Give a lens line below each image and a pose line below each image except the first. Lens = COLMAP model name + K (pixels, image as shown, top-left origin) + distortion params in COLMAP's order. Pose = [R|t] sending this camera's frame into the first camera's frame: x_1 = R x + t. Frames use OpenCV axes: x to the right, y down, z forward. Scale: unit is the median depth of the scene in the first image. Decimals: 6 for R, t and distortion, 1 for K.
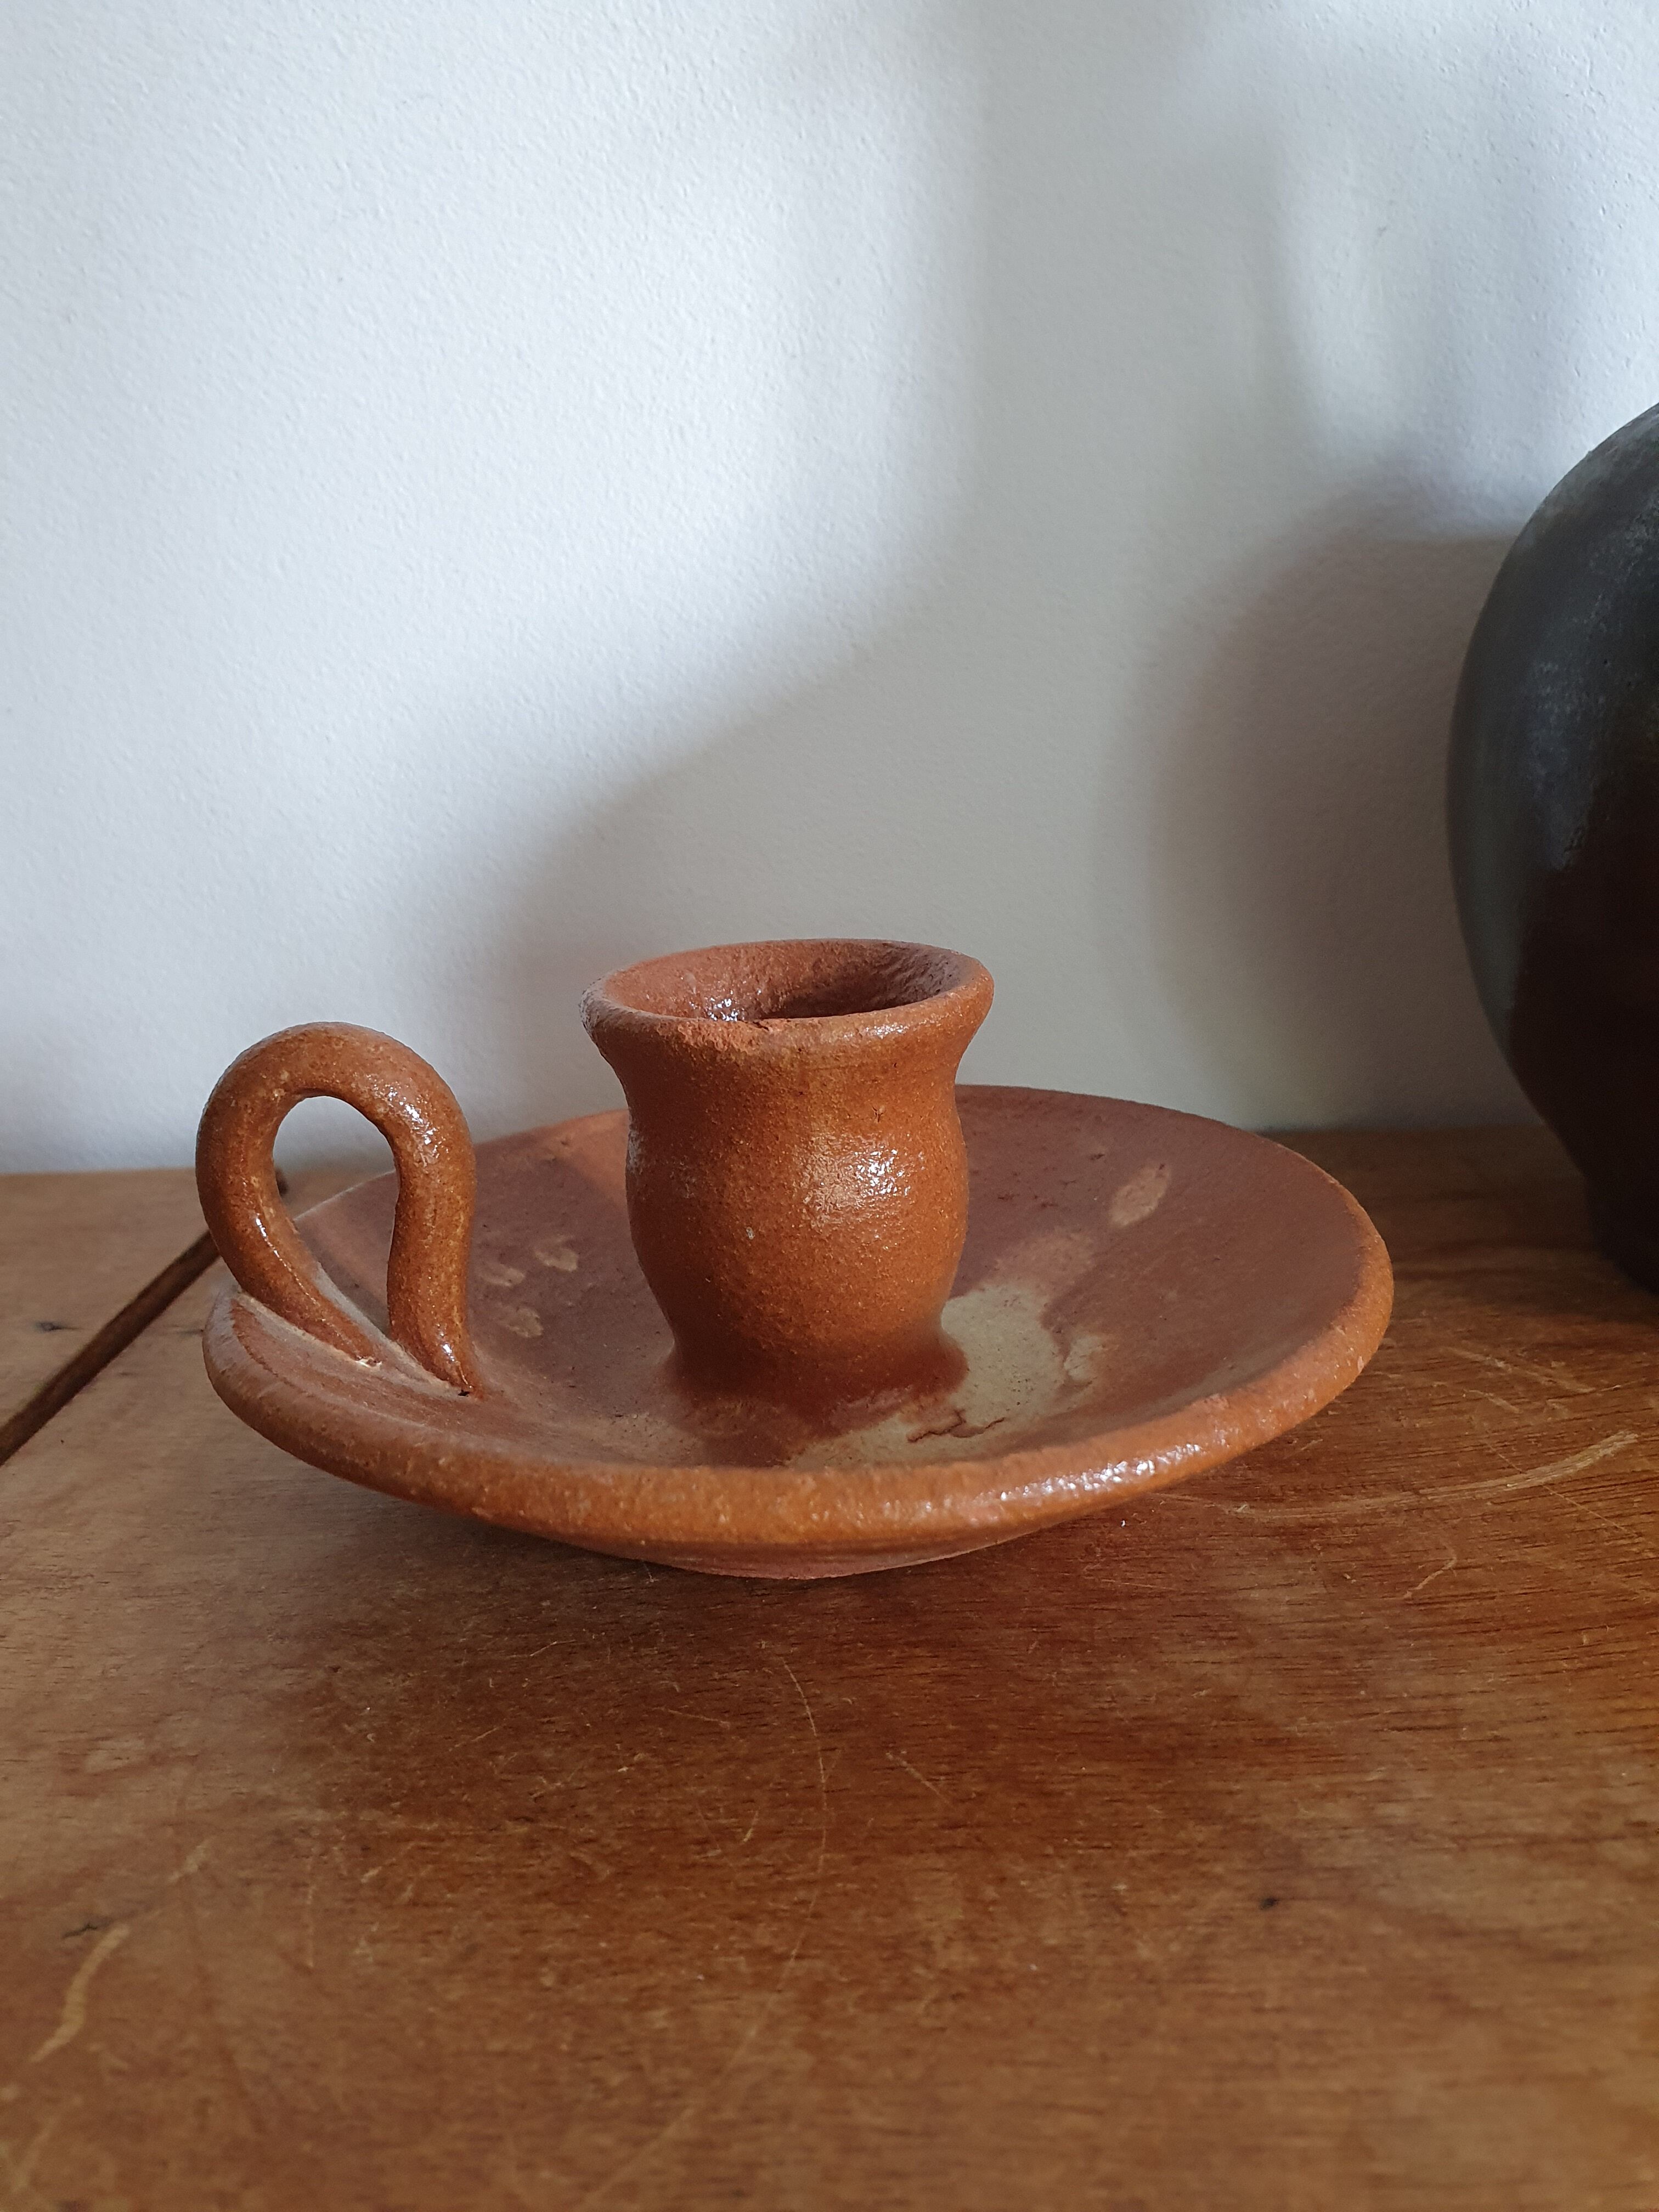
lens RADIAL K [[1806.1, 0, 824.9], [0, 1806.1, 1103.5], [0, 0, 1]] dist [-0.075734, 0.068160]
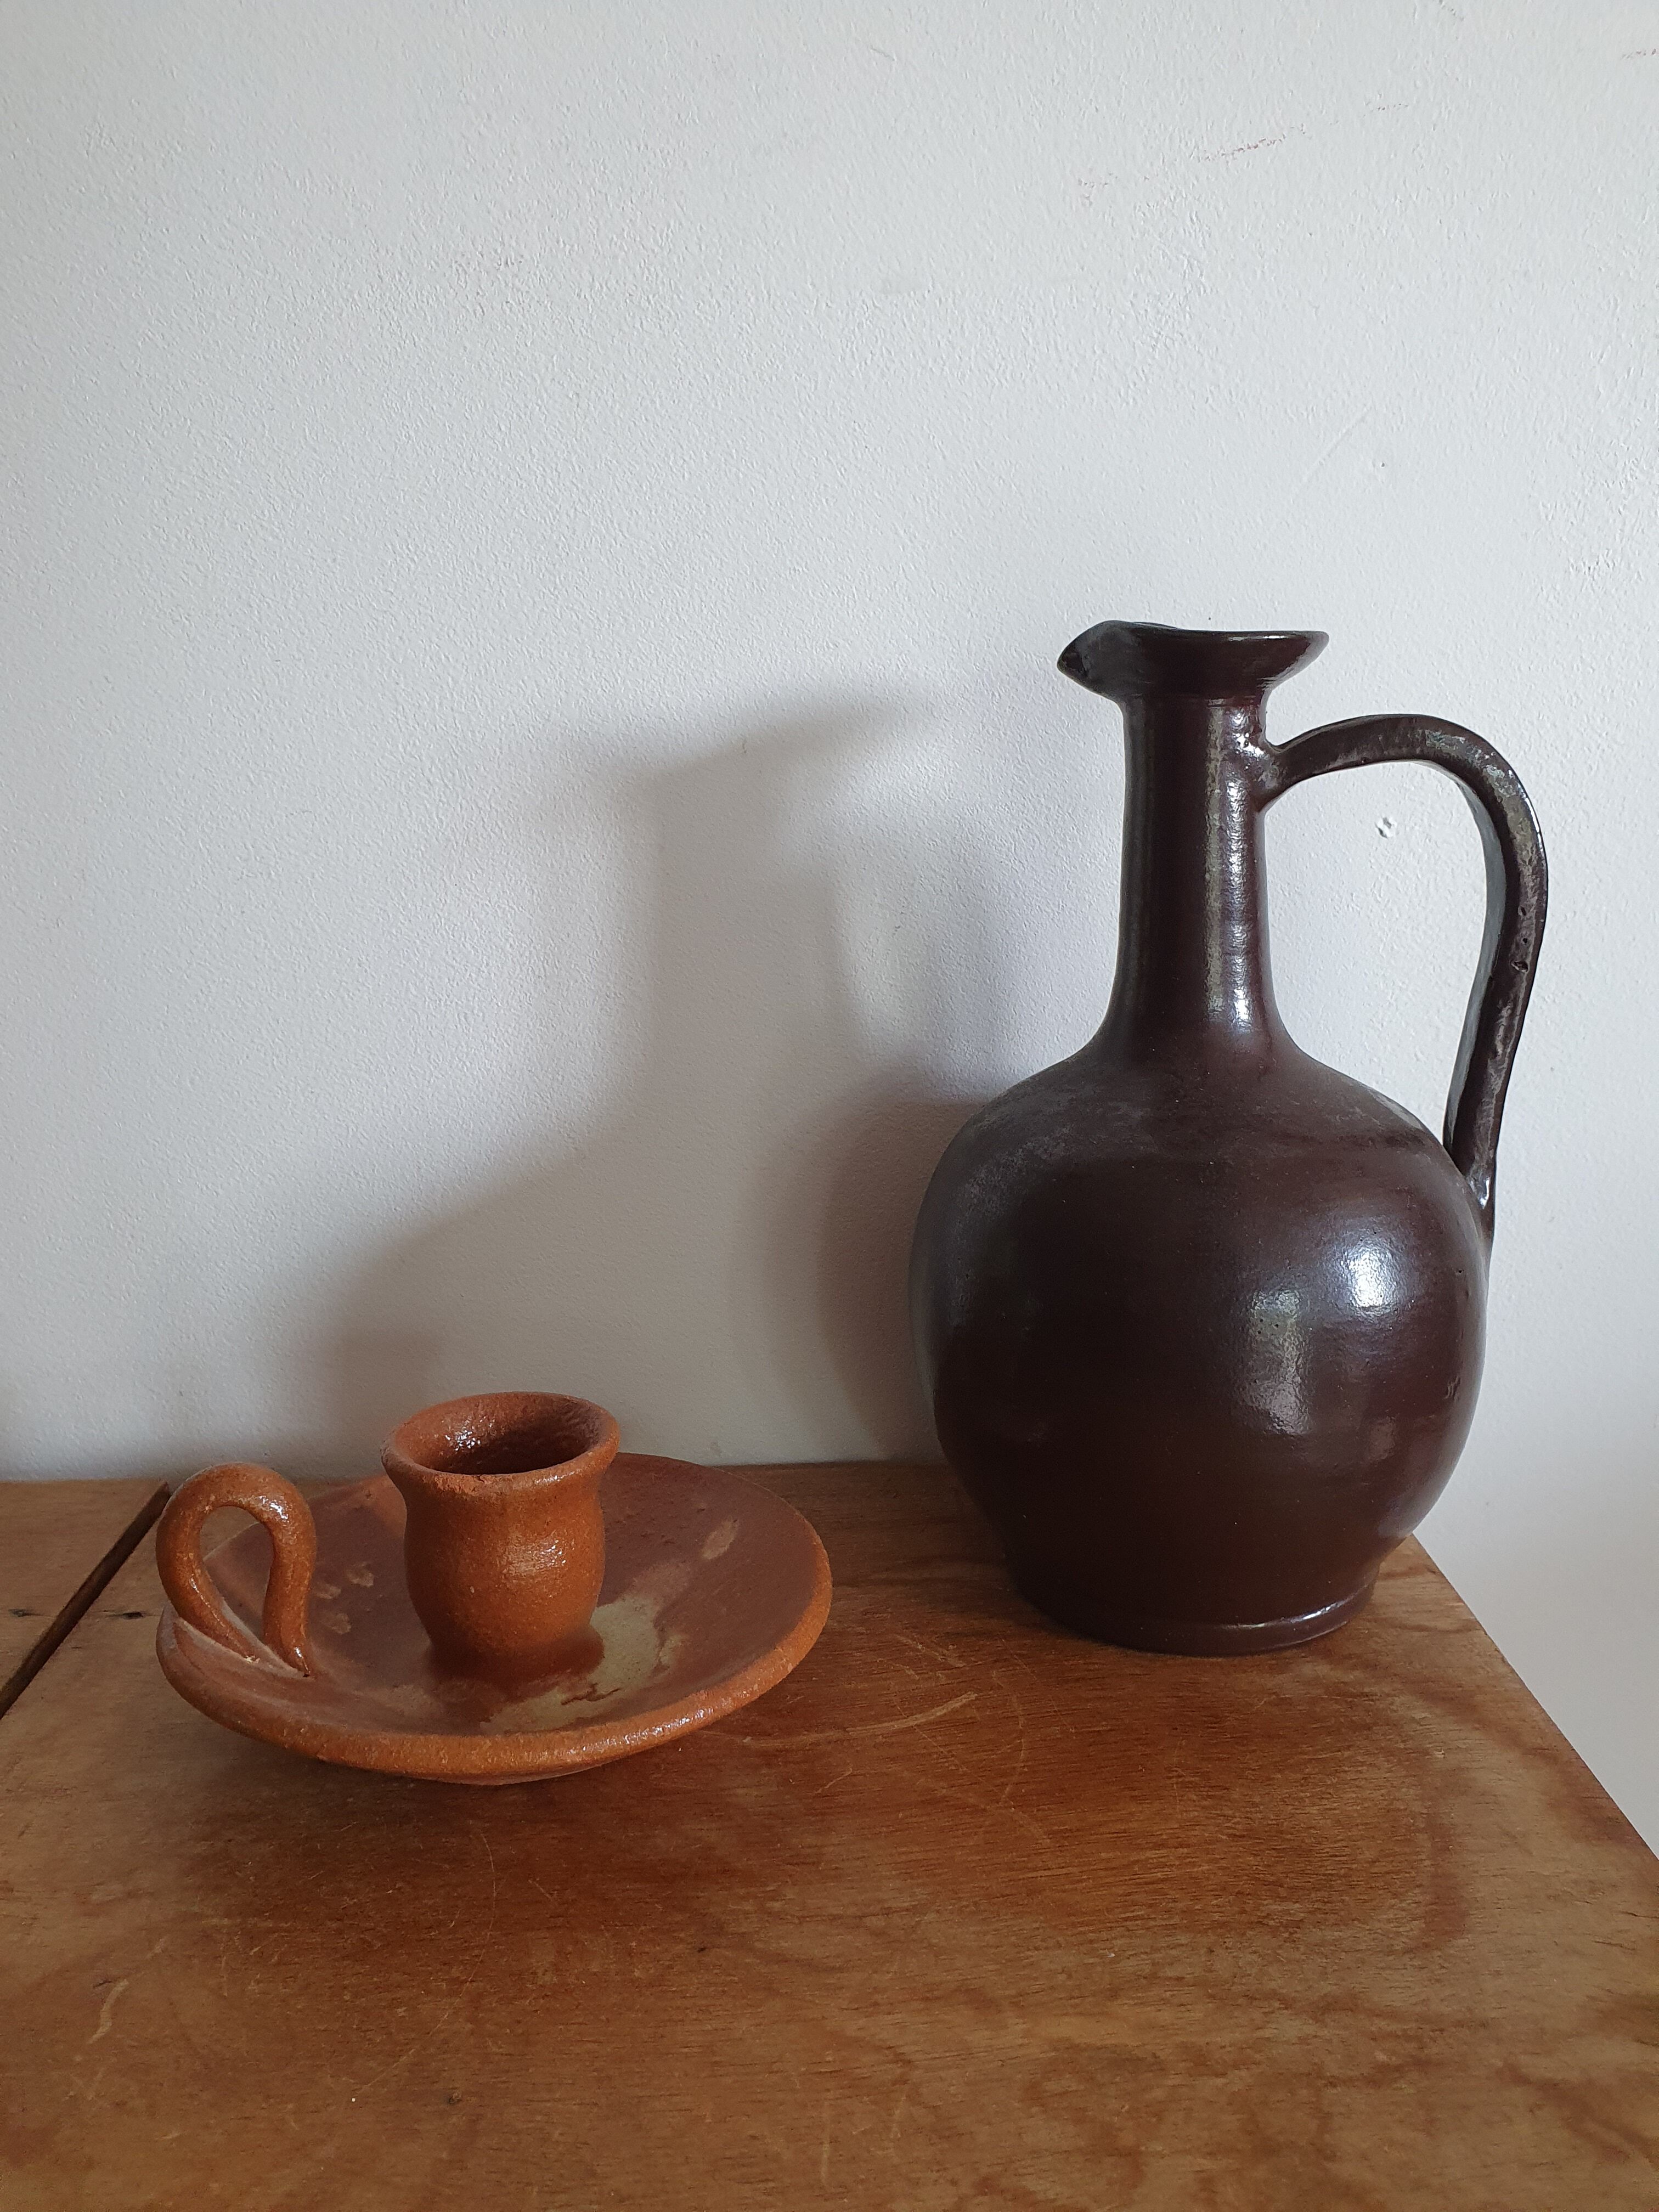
lens RADIAL K [[1806.1, 0, 867.1], [0, 1806.1, 1052.0], [0, 0, 1]] dist [-0.075734, 0.068160]
pose [[0.991723, 0.030629, 0.124688, 0.121260], [-0.017706, 0.994476, -0.103465, -0.313455], [-0.127168, 0.100401, 0.986787, -0.966754]]
